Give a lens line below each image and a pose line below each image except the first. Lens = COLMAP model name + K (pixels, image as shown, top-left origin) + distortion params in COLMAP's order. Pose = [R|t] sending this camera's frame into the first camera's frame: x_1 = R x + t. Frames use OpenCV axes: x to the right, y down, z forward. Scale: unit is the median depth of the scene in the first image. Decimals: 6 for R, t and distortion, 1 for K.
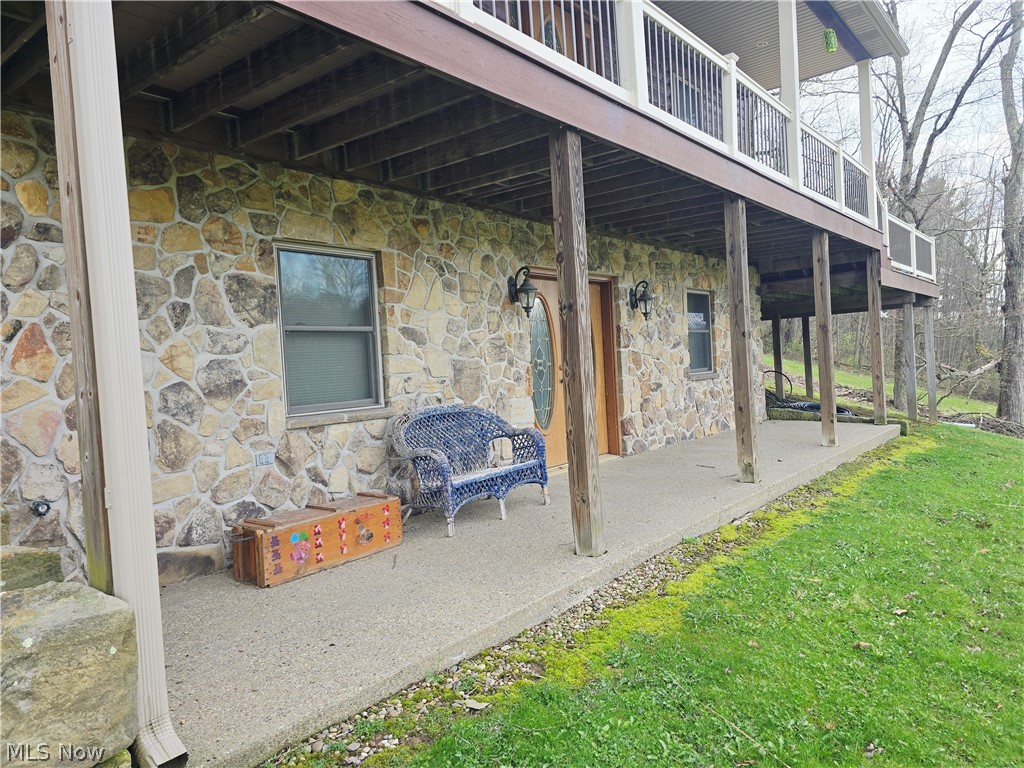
lens RADIAL K [[704.0, 0, 506.4], [0, 704.0, 378.3], [0, 0, 1]] dist [0.057065, -0.047834]
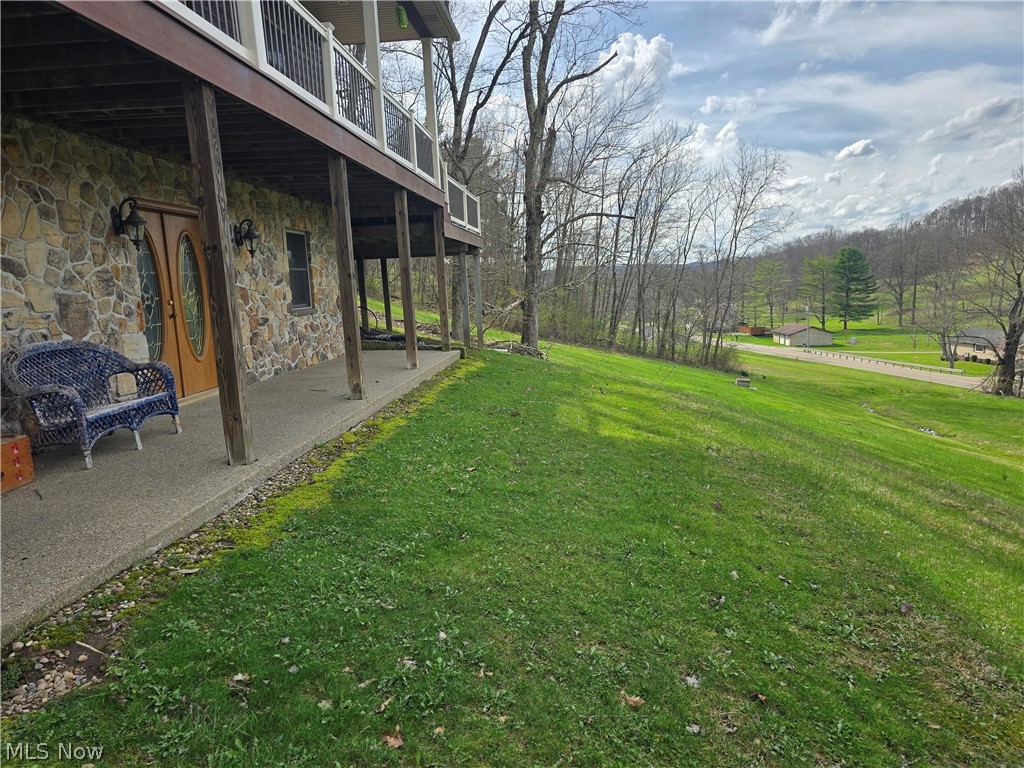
lens RADIAL K [[704.0, 0, 517.7], [0, 704.0, 384.8], [0, 0, 1]] dist [0.057065, -0.047834]
pose [[0.827162, -0.060822, 0.558662, -0.109943], [0.005269, 0.994921, 0.100517, 0.002467], [-0.561939, -0.080201, 0.823282, -0.153069]]
